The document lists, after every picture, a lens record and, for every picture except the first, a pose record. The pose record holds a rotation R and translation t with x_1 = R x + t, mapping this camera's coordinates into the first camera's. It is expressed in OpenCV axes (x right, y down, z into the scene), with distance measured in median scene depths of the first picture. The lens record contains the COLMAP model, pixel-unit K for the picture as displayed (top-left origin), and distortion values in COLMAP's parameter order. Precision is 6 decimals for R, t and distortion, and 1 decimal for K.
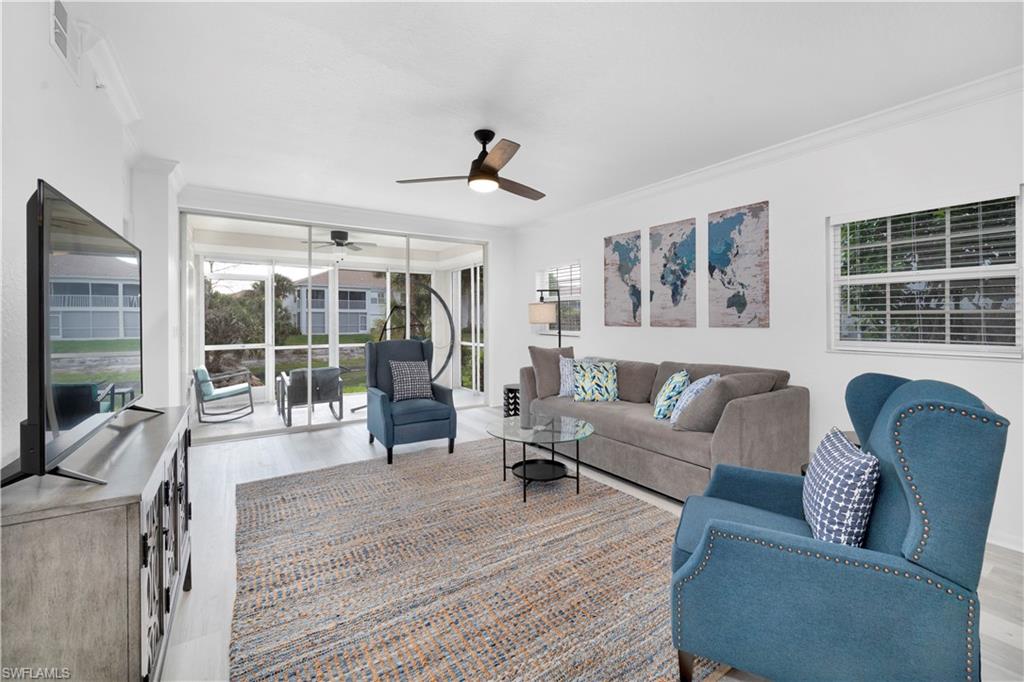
lens RADIAL K [[419.8, 0, 512.6], [0, 419.8, 323.0], [0, 0, 1]] dist [-0.013138, -0.000275]
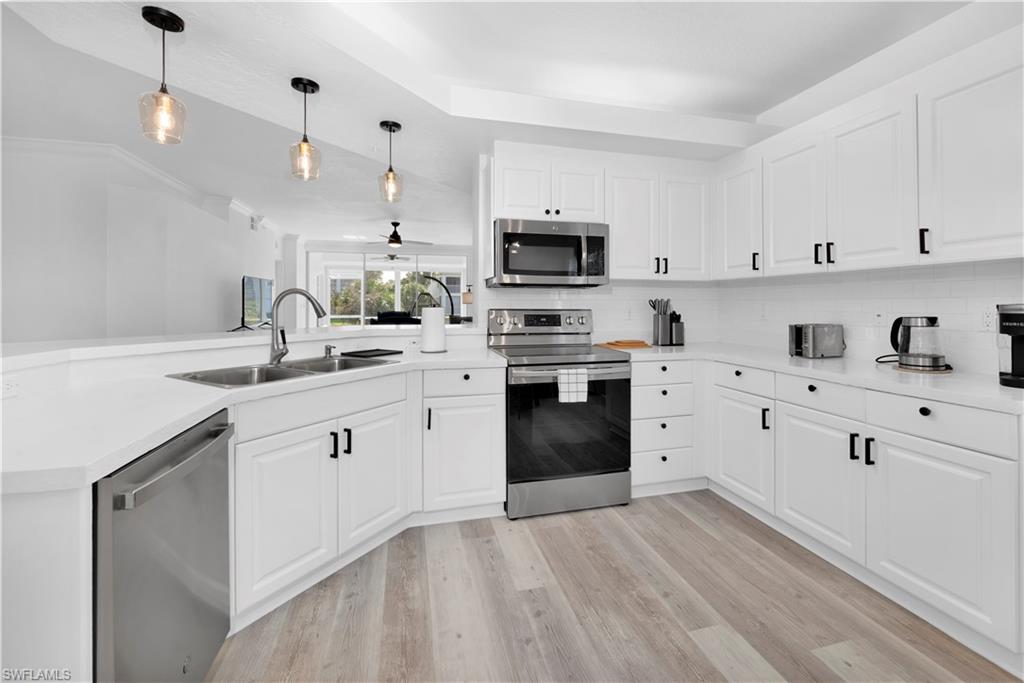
lens RADIAL K [[419.8, 0, 512.6], [0, 419.8, 323.5], [0, 0, 1]] dist [-0.013138, -0.000275]
pose [[0.945318, 0.019300, -0.325578, 0.272076], [-0.005742, 0.999078, 0.042553, 0.003026], [0.326099, -0.038357, 0.944557, -0.214001]]
